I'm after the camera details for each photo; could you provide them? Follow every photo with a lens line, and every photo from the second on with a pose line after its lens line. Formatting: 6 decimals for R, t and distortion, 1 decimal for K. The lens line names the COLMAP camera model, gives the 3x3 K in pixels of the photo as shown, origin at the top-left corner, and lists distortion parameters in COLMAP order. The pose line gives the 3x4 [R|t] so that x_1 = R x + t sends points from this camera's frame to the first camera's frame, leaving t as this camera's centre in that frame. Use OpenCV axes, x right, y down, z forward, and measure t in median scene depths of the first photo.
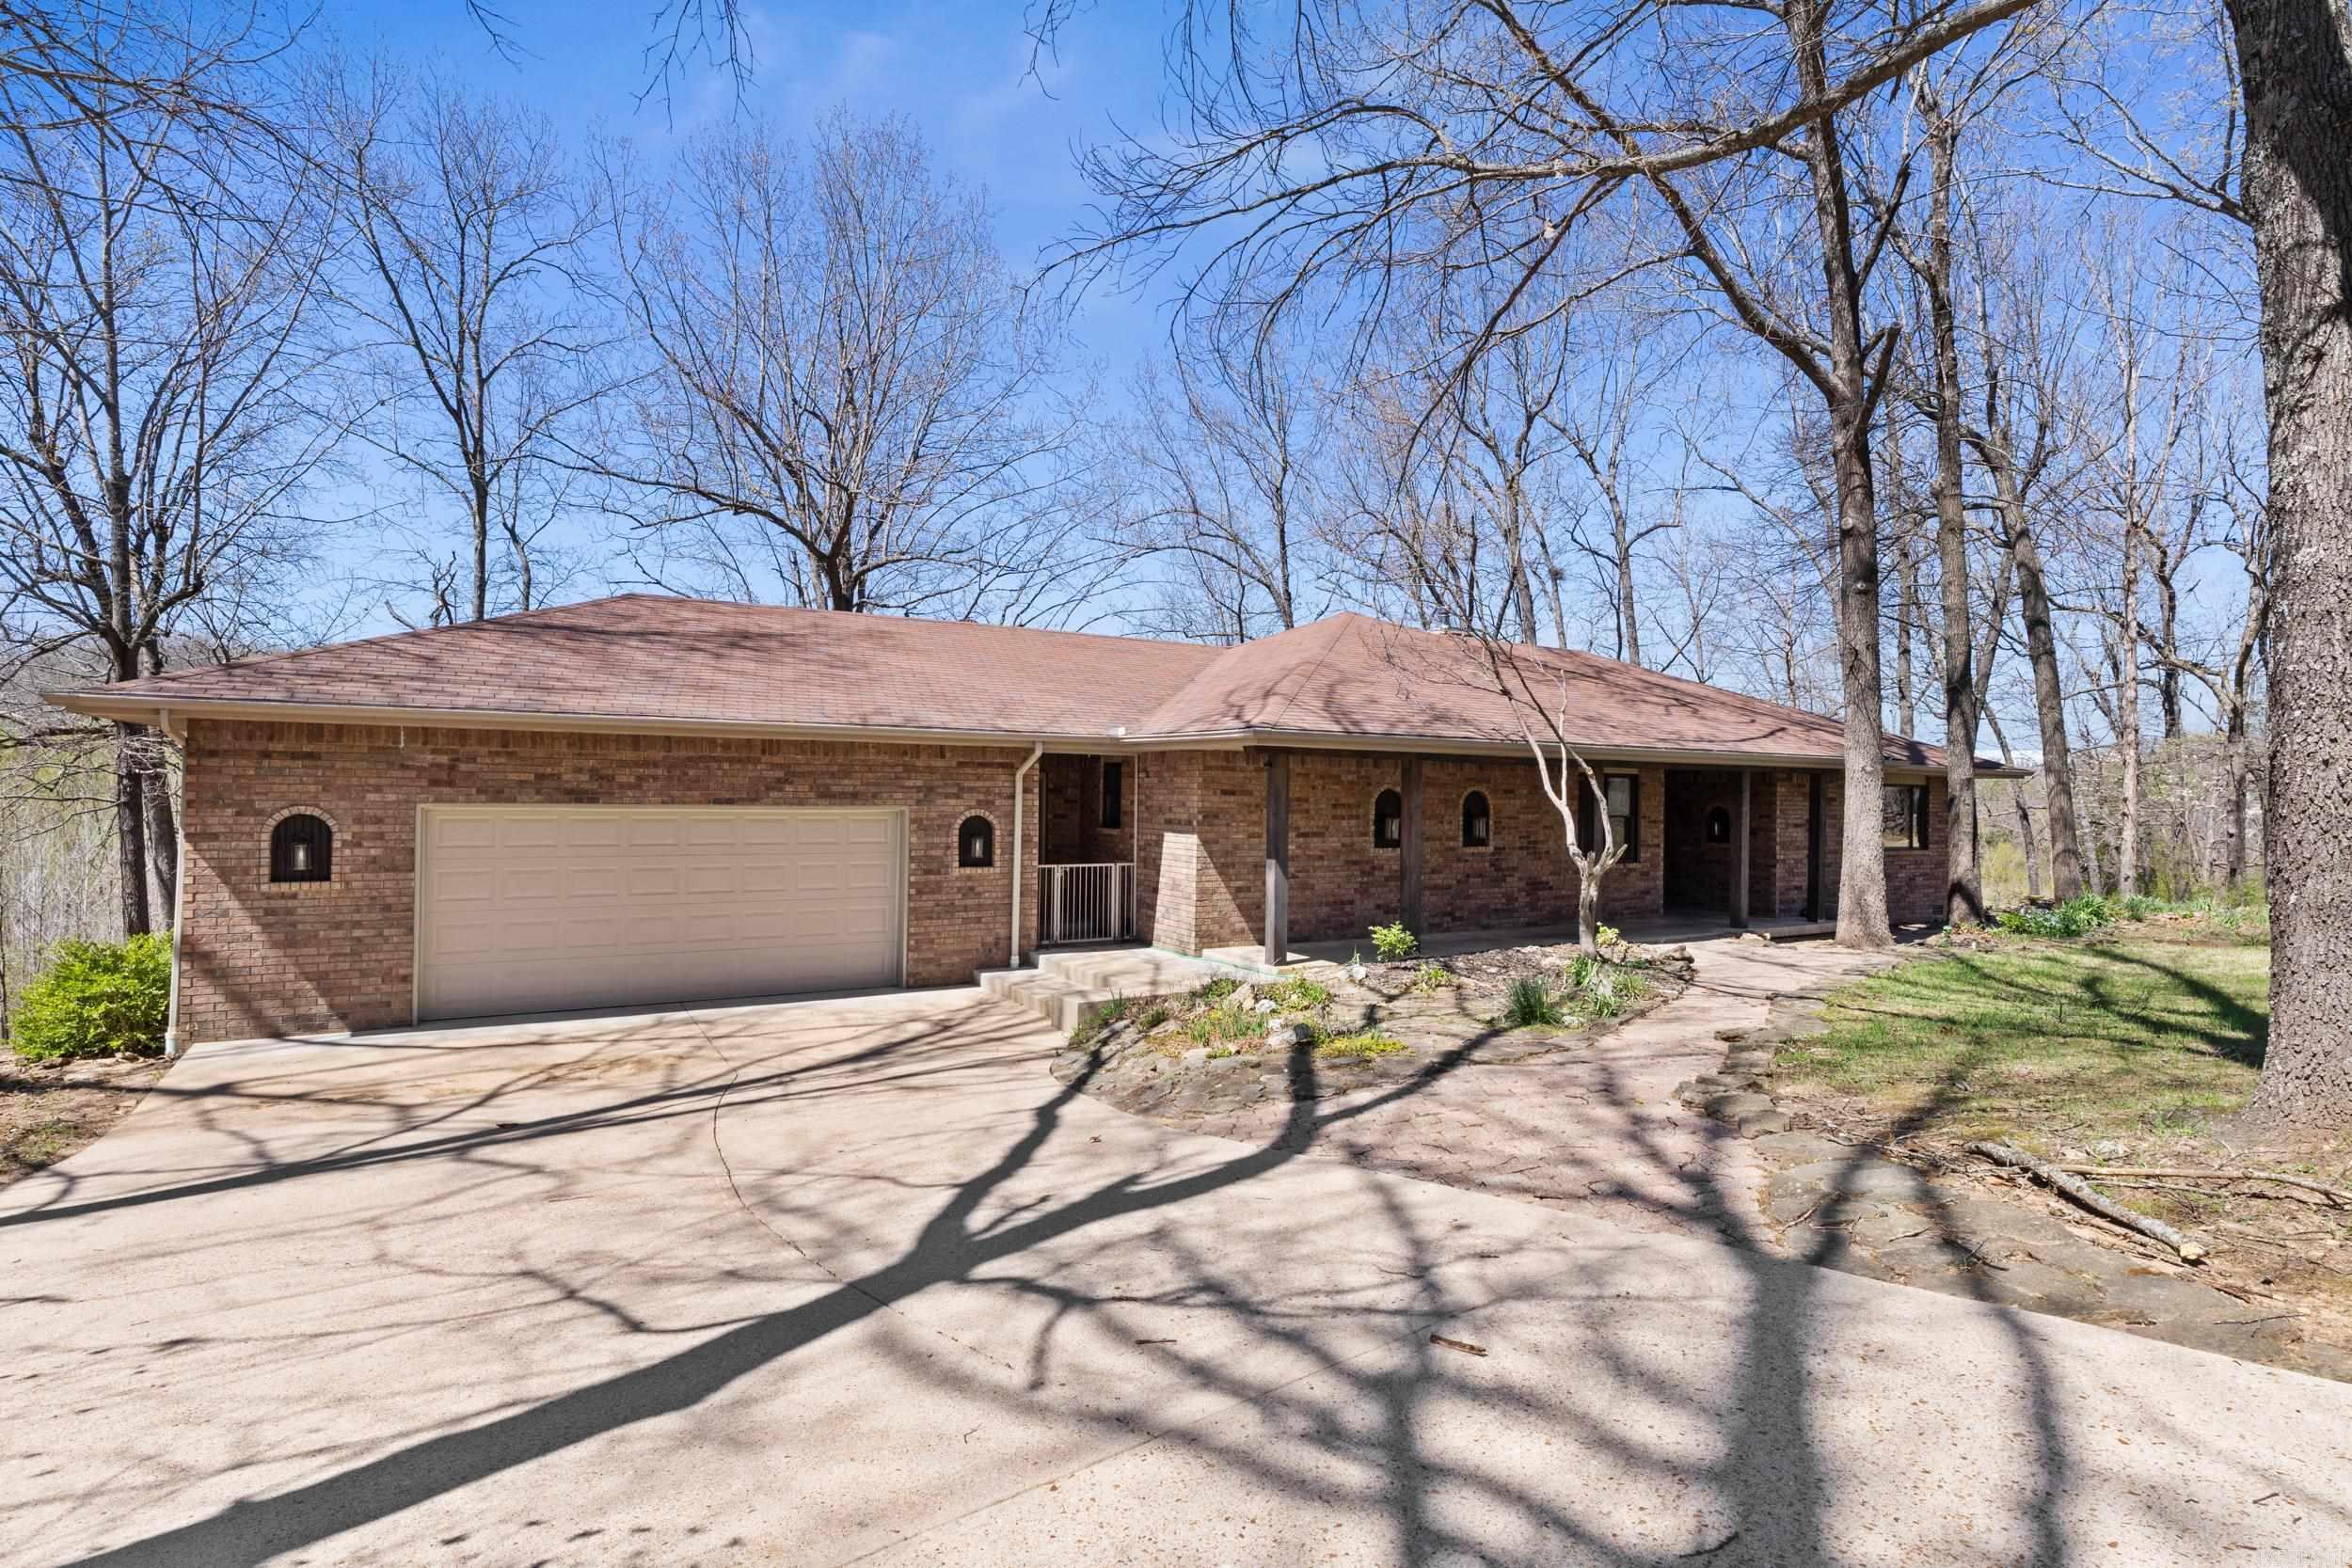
lens RADIAL K [[1148.0, 0, 1179.9], [0, 1148.0, 784.2], [0, 0, 1]] dist [-0.001032, -0.000081]
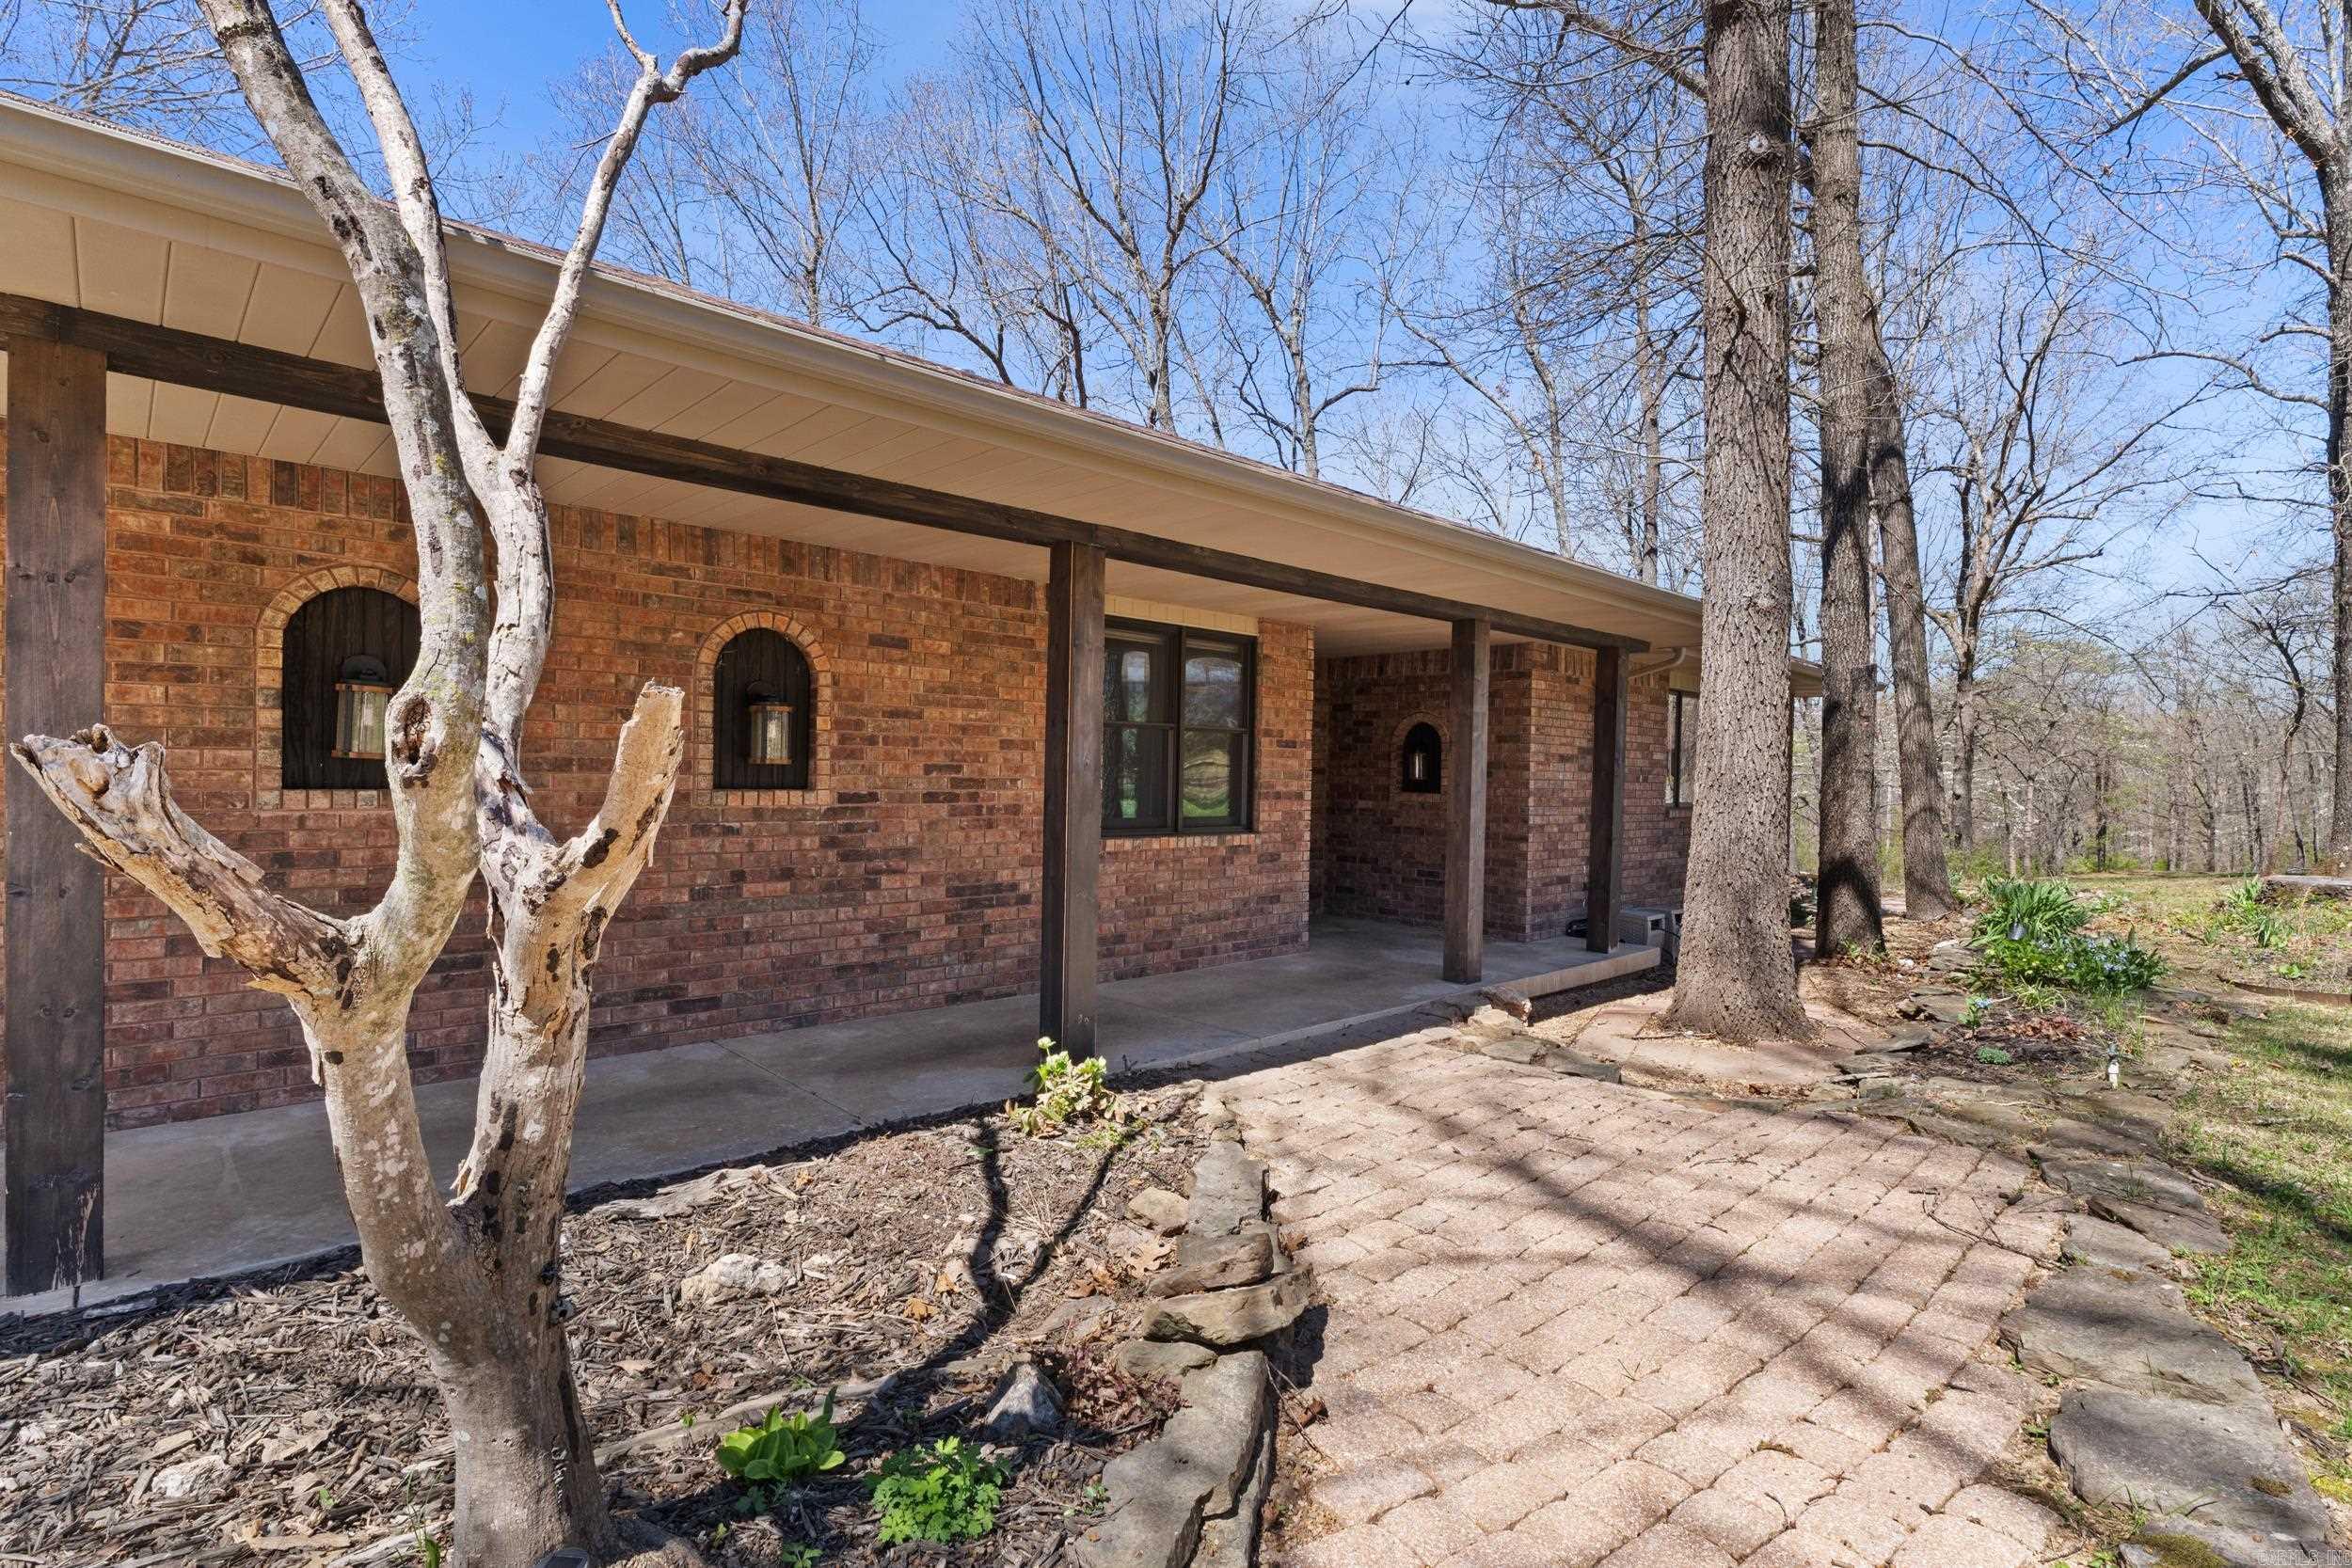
lens RADIAL K [[1091.0, 0, 1172.6], [0, 1091.0, 782.6], [0, 0, 1]] dist [0.001412, 0.000098]
pose [[0.976639, 0.001861, 0.214877, 0.278713], [-0.006439, 0.999767, 0.020610, 0.040267], [-0.214788, -0.021513, 0.976424, 0.596573]]
